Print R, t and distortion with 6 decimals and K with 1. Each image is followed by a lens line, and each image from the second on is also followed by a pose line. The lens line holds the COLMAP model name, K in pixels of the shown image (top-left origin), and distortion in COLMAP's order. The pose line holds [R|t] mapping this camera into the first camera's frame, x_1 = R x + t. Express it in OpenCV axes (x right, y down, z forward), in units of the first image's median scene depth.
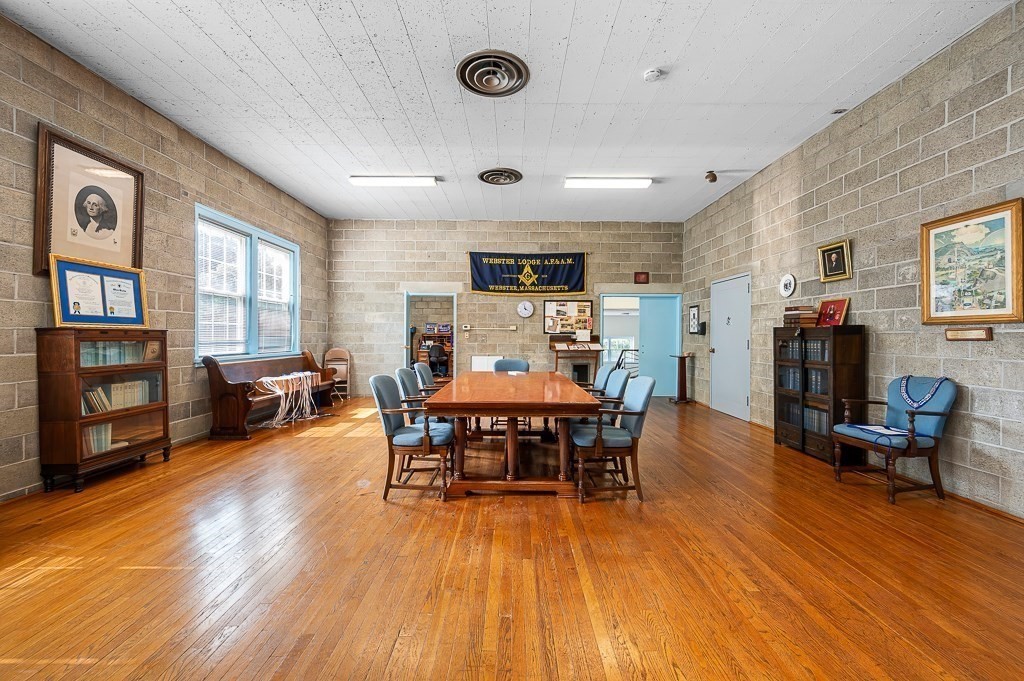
lens RADIAL K [[414.1, 0, 514.4], [0, 414.1, 338.7], [0, 0, 1]] dist [0.002269, -0.000005]
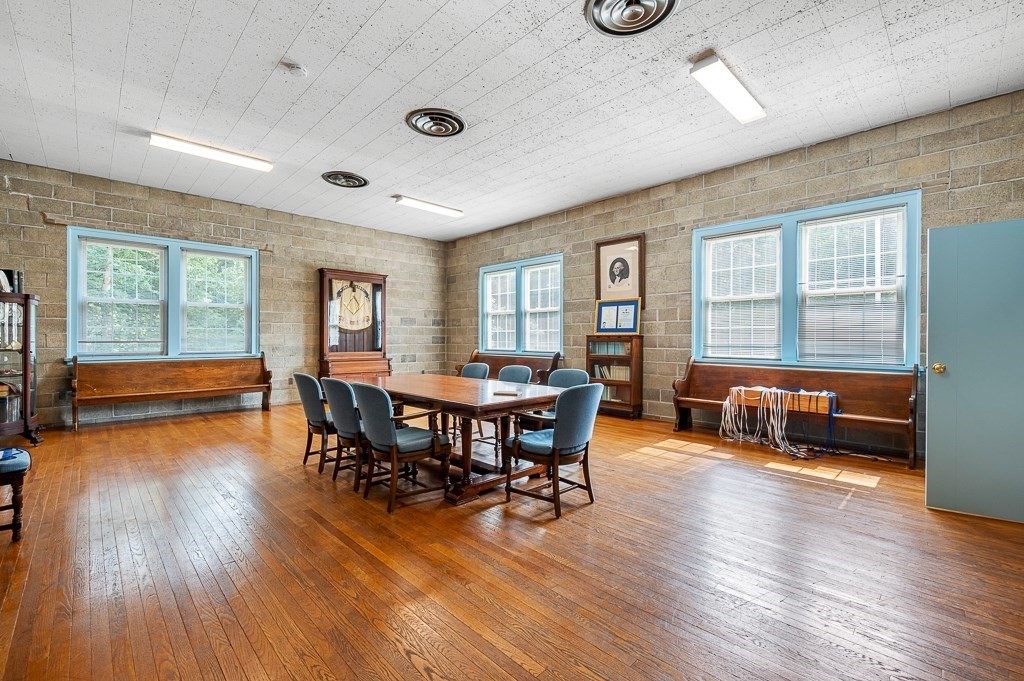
lens RADIAL K [[440.6, 0, 515.1], [0, 440.6, 338.0], [0, 0, 1]] dist [-0.002469, -0.000169]
pose [[-0.723615, -0.004313, -0.690190, 0.496590], [-0.009497, 0.999948, 0.003709, -0.011164], [0.690138, 0.009239, -0.723619, 1.561776]]
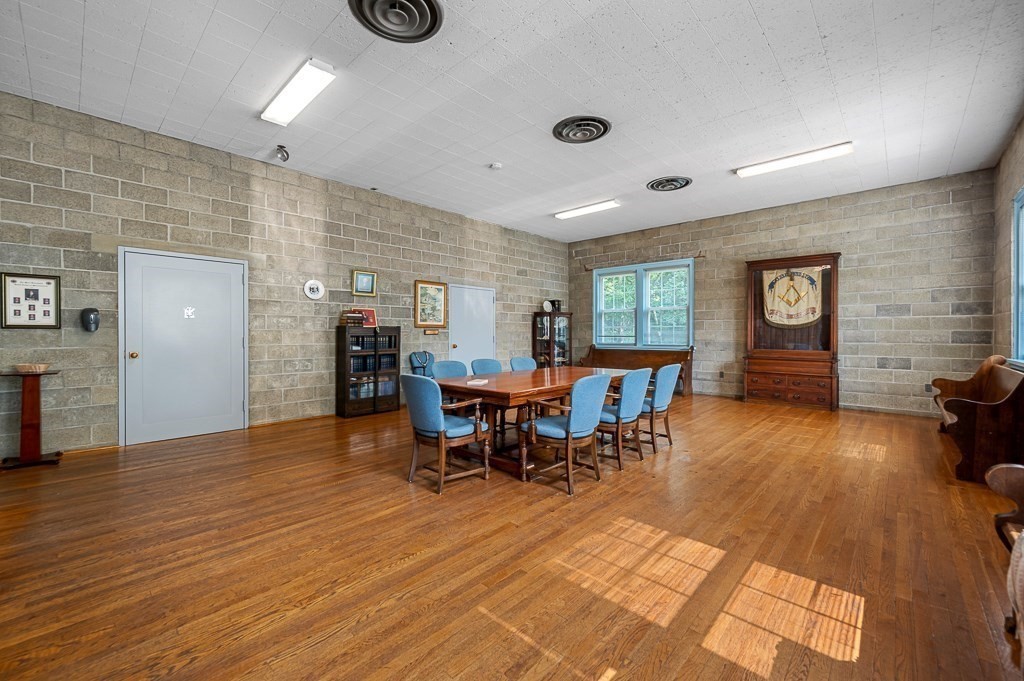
lens RADIAL K [[414.1, 0, 513.4], [0, 414.1, 332.0], [0, 0, 1]] dist [0.002269, -0.000005]
pose [[-0.725488, -0.001458, 0.688233, -0.586784], [0.001963, 0.999989, 0.004187, -0.013060], [-0.688232, 0.004389, -0.725478, 1.547326]]
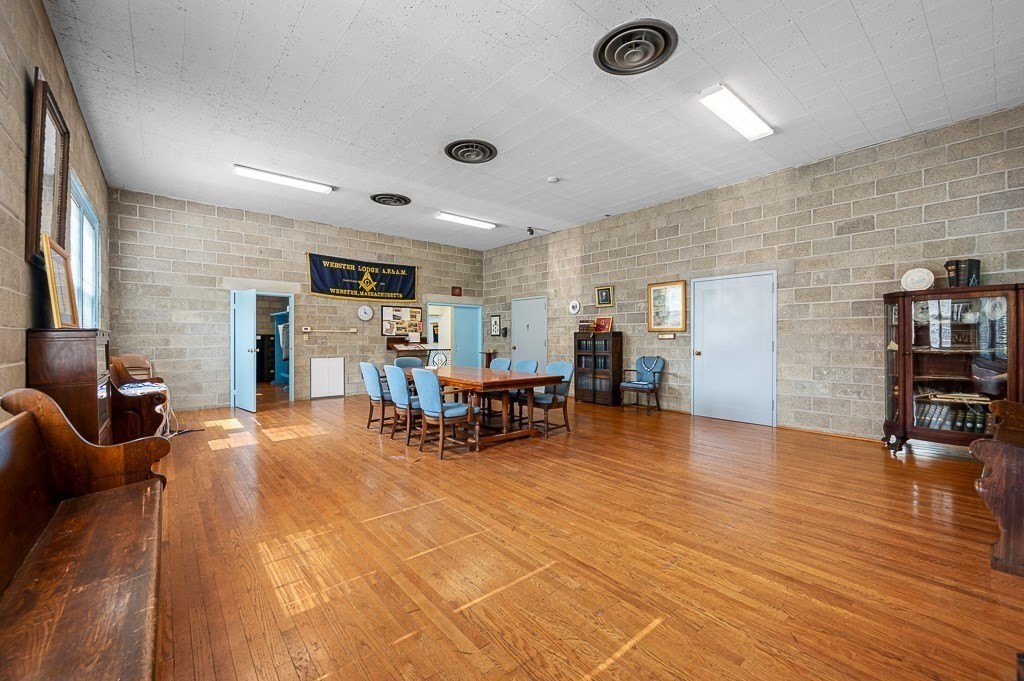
lens RADIAL K [[414.1, 0, 513.0], [0, 414.1, 339.2], [0, 0, 1]] dist [0.002269, -0.000005]
pose [[0.766383, -0.005003, 0.642364, -0.632432], [0.007042, 0.999975, -0.000613, -0.000139], [-0.642345, 0.004993, 0.766399, -0.119850]]
